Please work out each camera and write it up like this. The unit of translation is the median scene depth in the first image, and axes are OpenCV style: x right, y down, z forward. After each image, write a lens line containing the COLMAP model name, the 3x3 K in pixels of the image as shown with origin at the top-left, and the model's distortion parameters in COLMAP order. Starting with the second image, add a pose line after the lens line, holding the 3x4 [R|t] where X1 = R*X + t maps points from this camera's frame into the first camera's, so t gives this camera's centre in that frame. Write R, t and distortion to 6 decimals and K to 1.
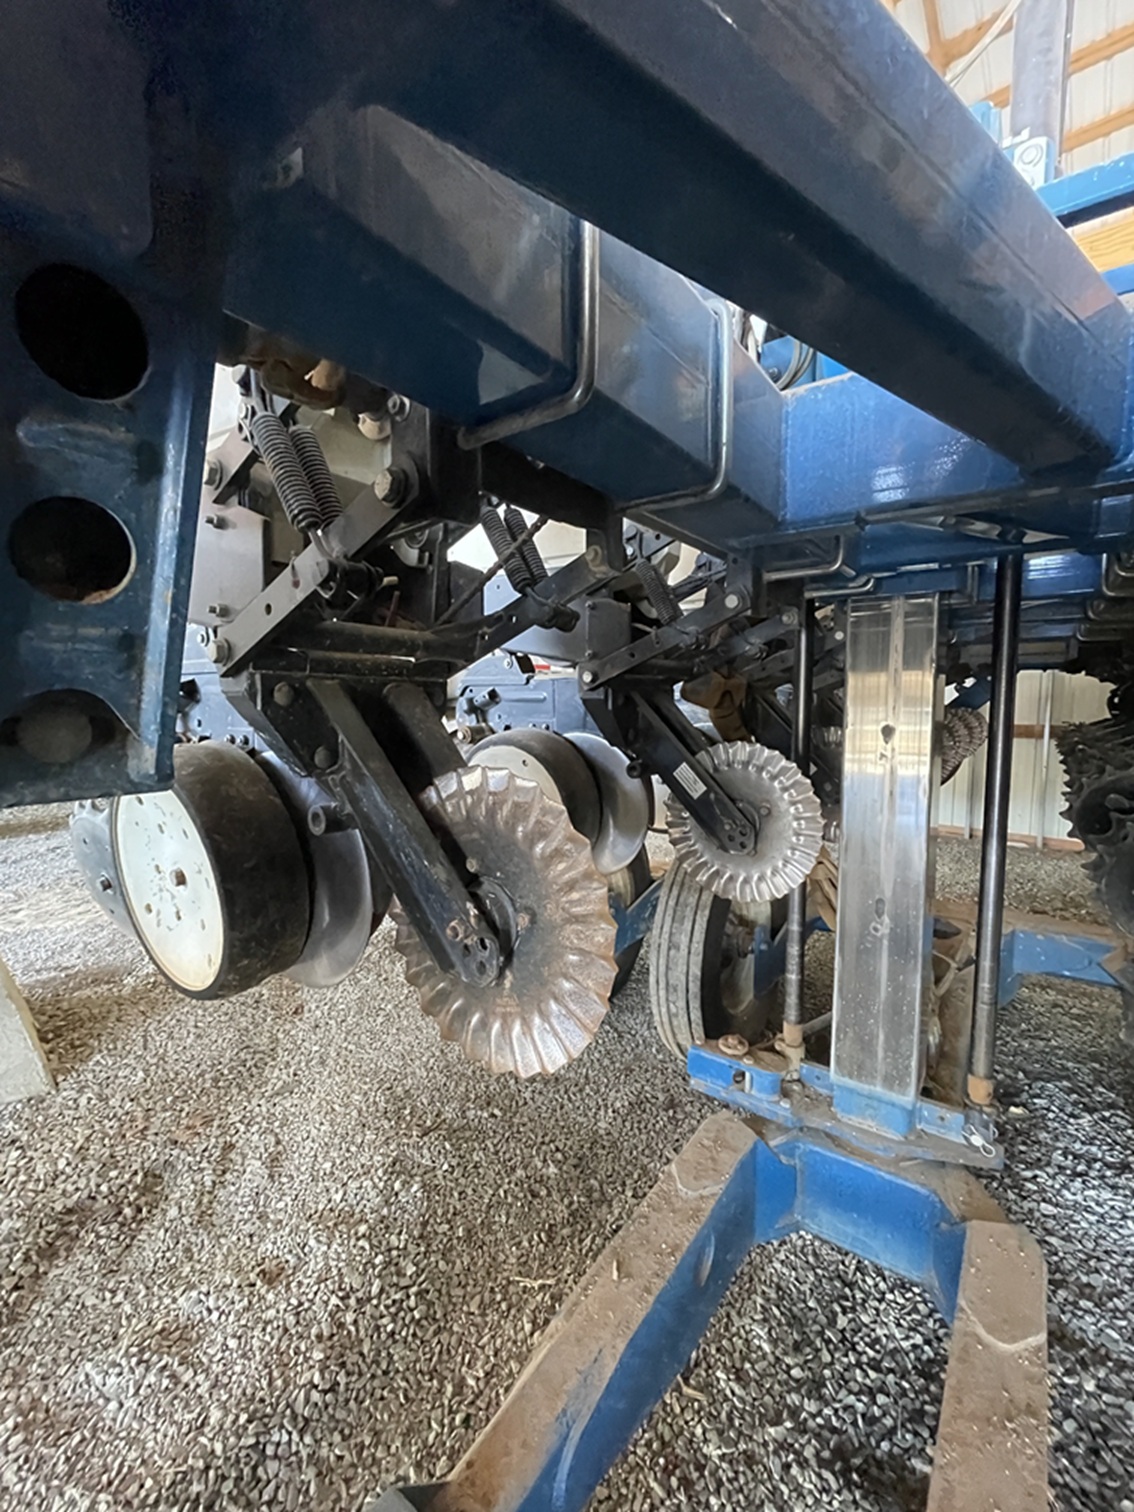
lens RADIAL K [[638.2, 0, 572.3], [0, 638.2, 759.5], [0, 0, 1]] dist [-0.004227, -0.000096]
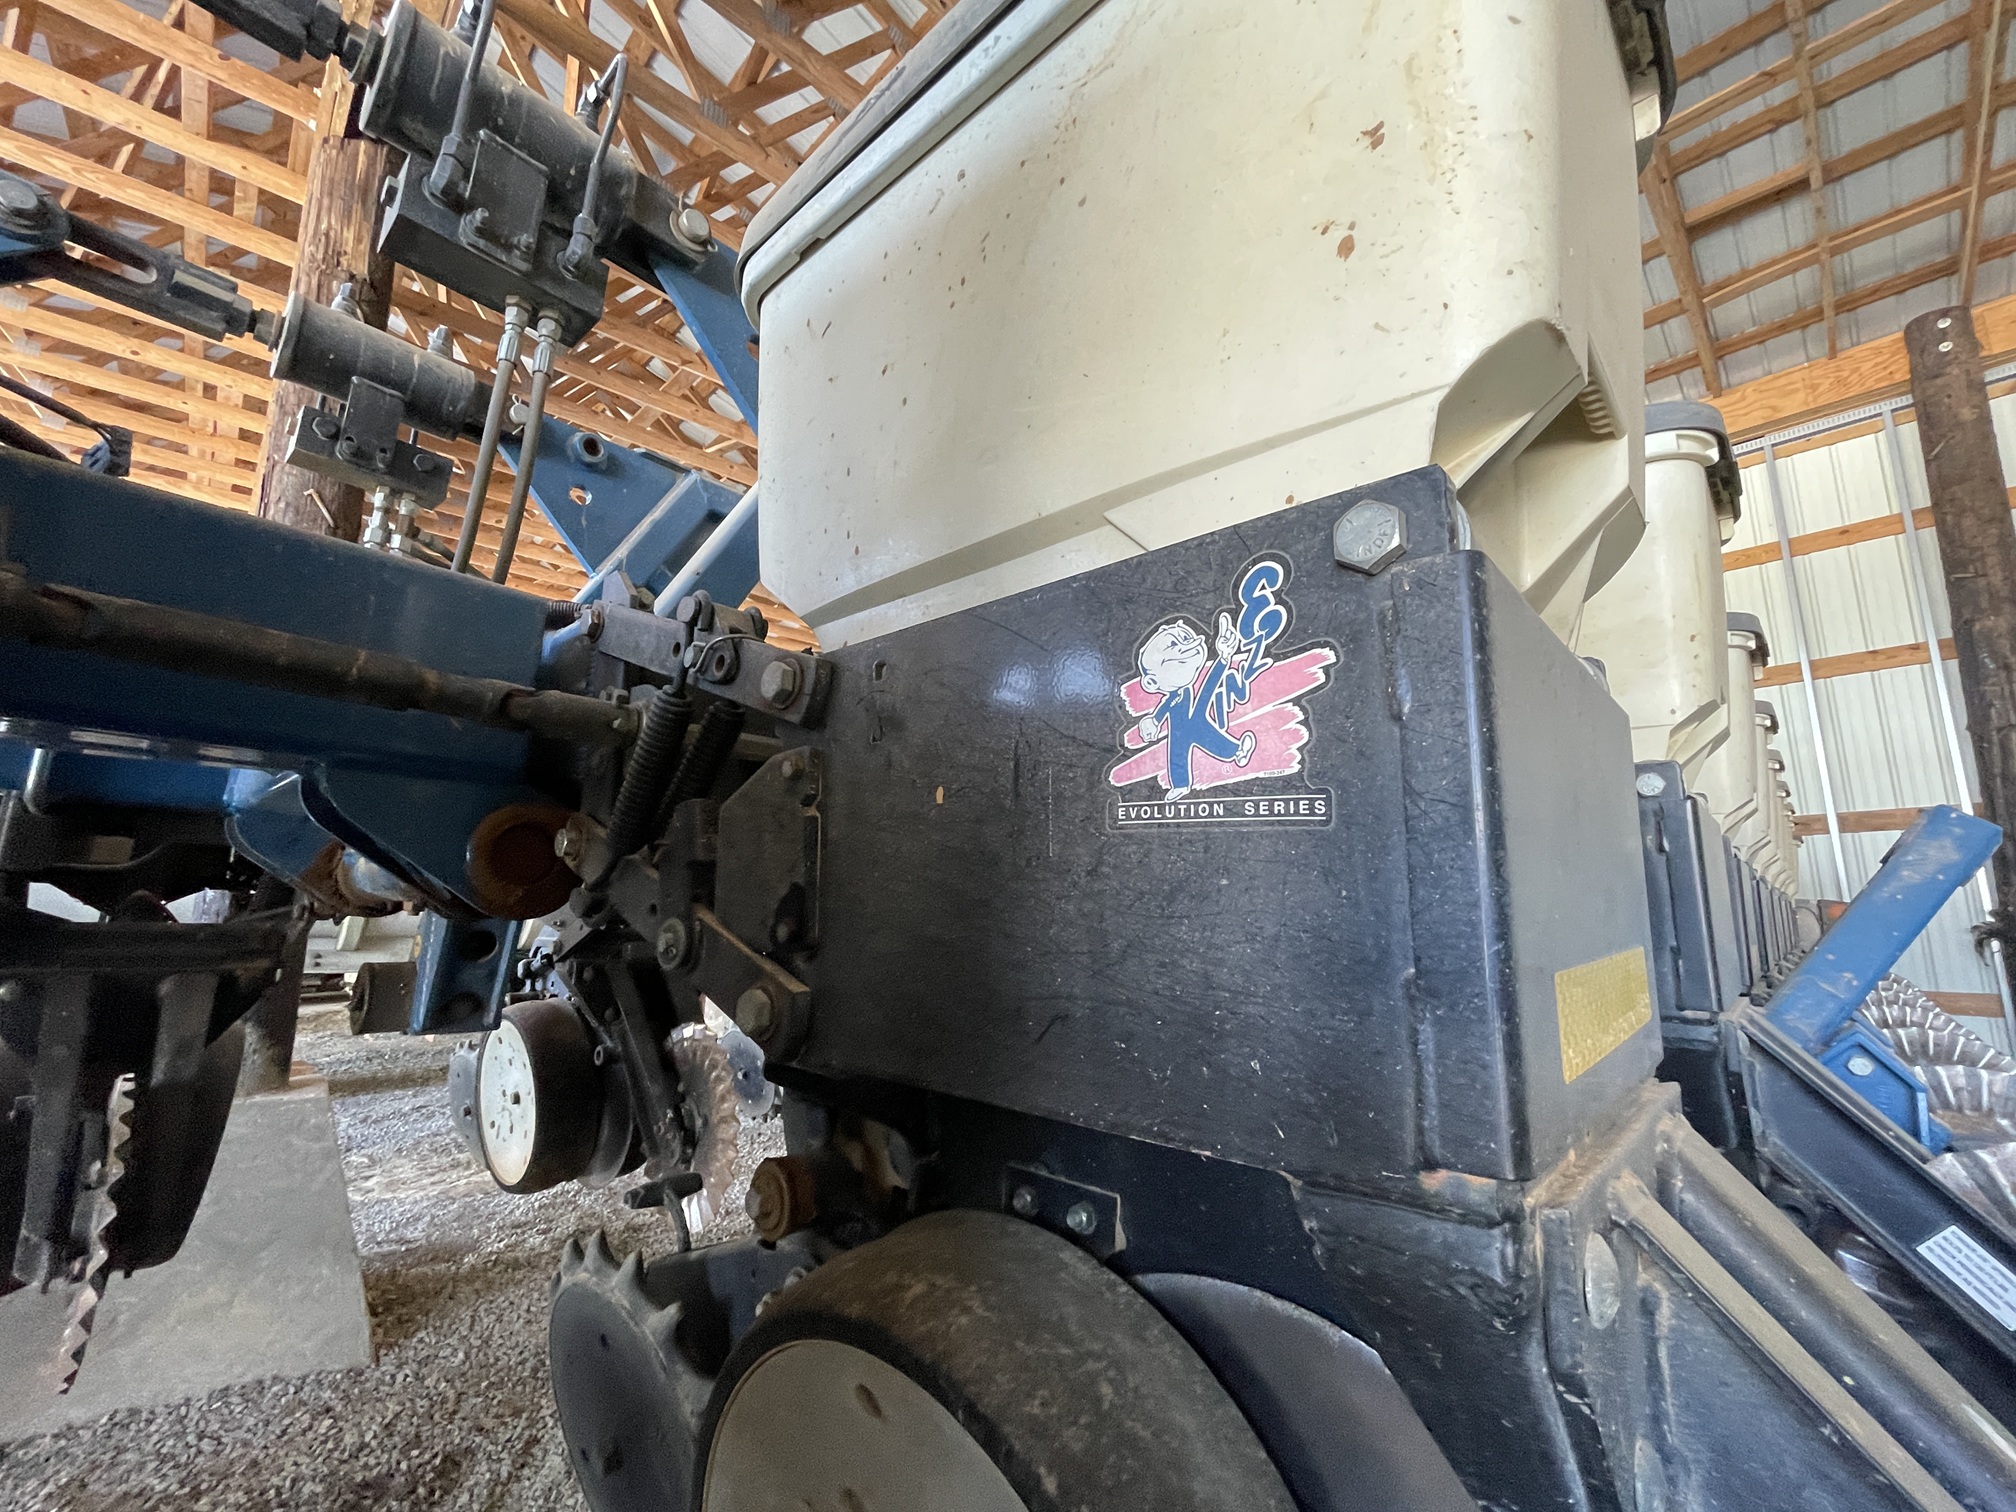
lens RADIAL K [[850.9, 0, 1002.7], [0, 850.9, 754.2], [0, 0, 1]] dist [-0.004227, -0.000096]
pose [[0.993377, -0.014529, -0.113975, 0.299801], [-0.018756, 0.958162, -0.285612, -0.013436], [0.113356, 0.285858, 0.951544, -0.390630]]
